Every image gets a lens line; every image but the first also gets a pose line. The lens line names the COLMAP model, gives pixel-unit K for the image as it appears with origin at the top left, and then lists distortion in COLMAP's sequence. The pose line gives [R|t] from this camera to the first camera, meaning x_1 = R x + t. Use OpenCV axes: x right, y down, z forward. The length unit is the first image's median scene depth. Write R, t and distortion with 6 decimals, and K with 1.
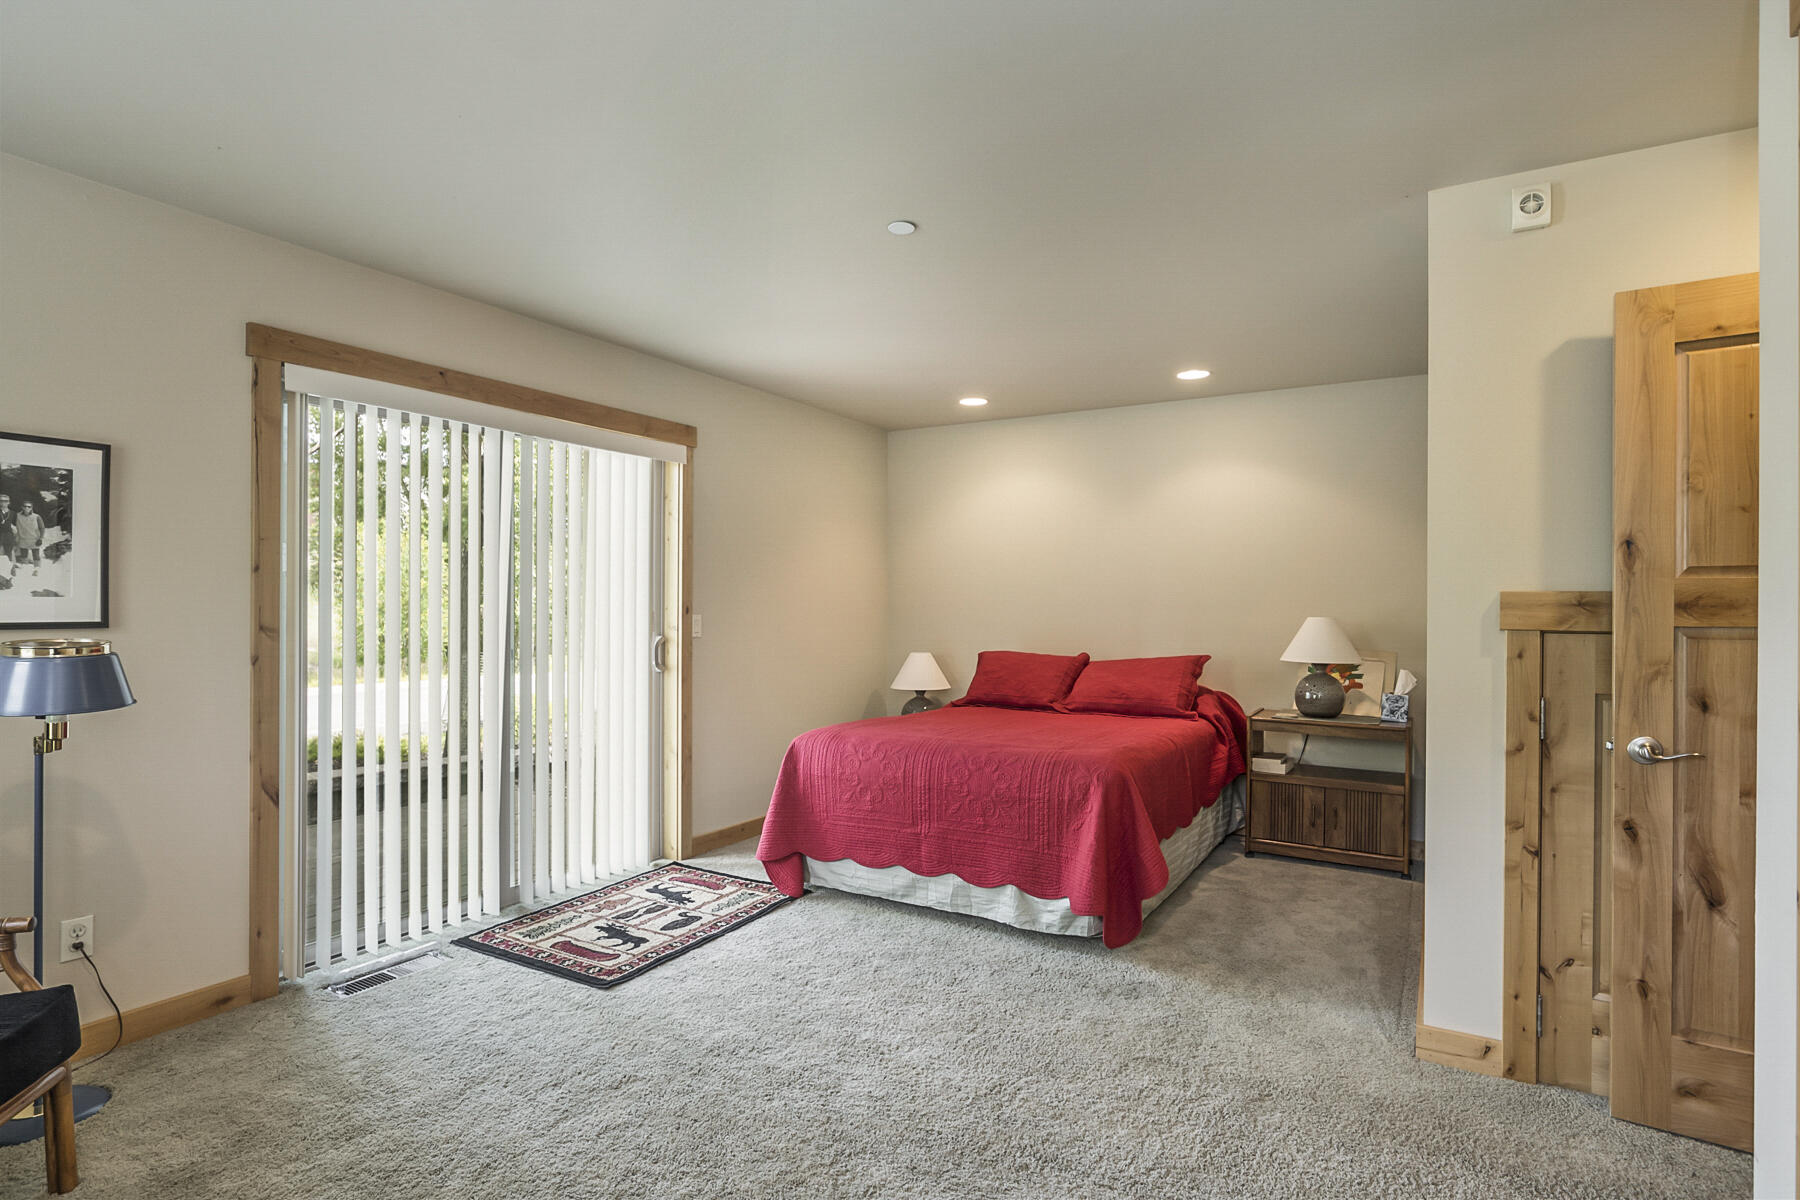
lens RADIAL K [[914.3, 0, 906.7], [0, 914.3, 601.4], [0, 0, 1]] dist [-0.030883, 0.015974]
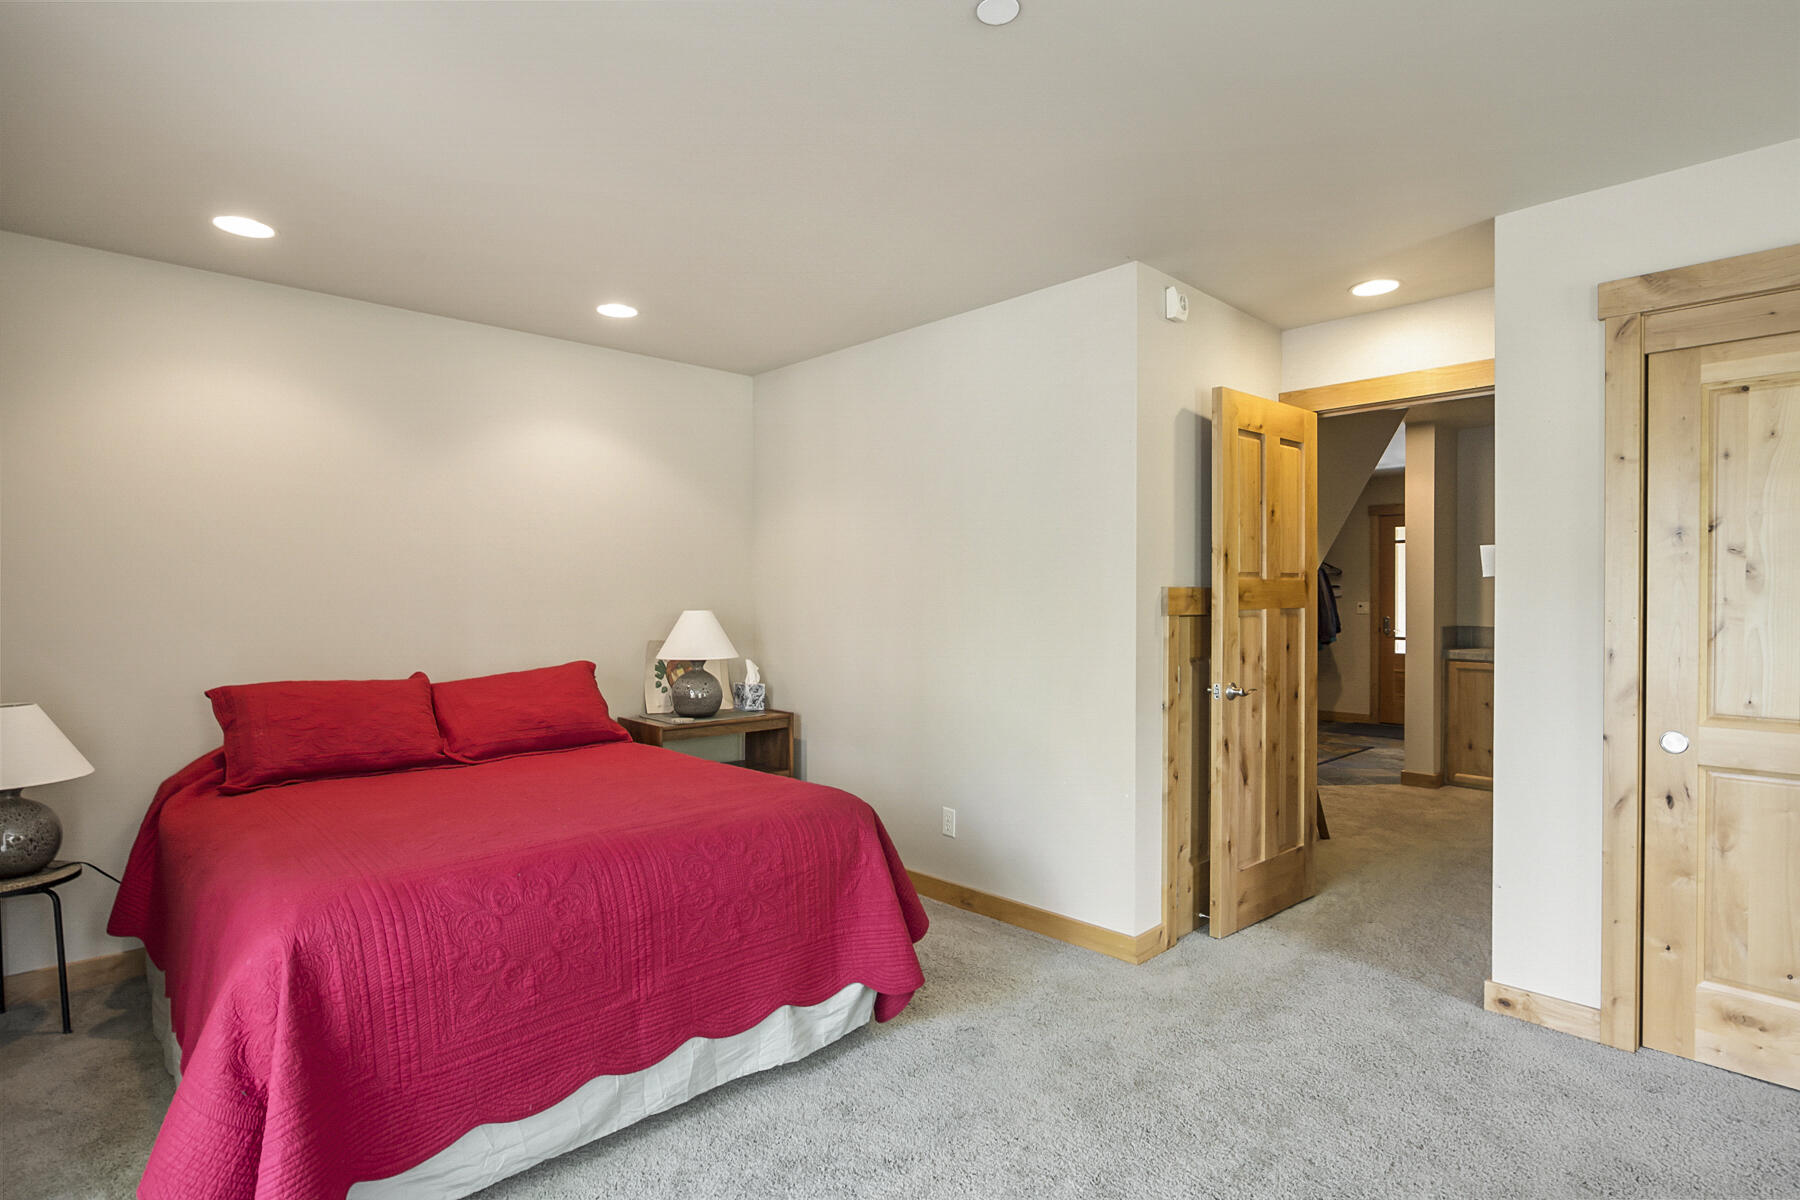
lens RADIAL K [[914.3, 0, 906.7], [0, 914.3, 601.4], [0, 0, 1]] dist [-0.030883, 0.015974]
pose [[0.260066, -0.013373, 0.965498, -0.480456], [0.001821, 0.999909, 0.013359, -0.003458], [-0.965589, -0.001716, 0.260067, 0.676559]]
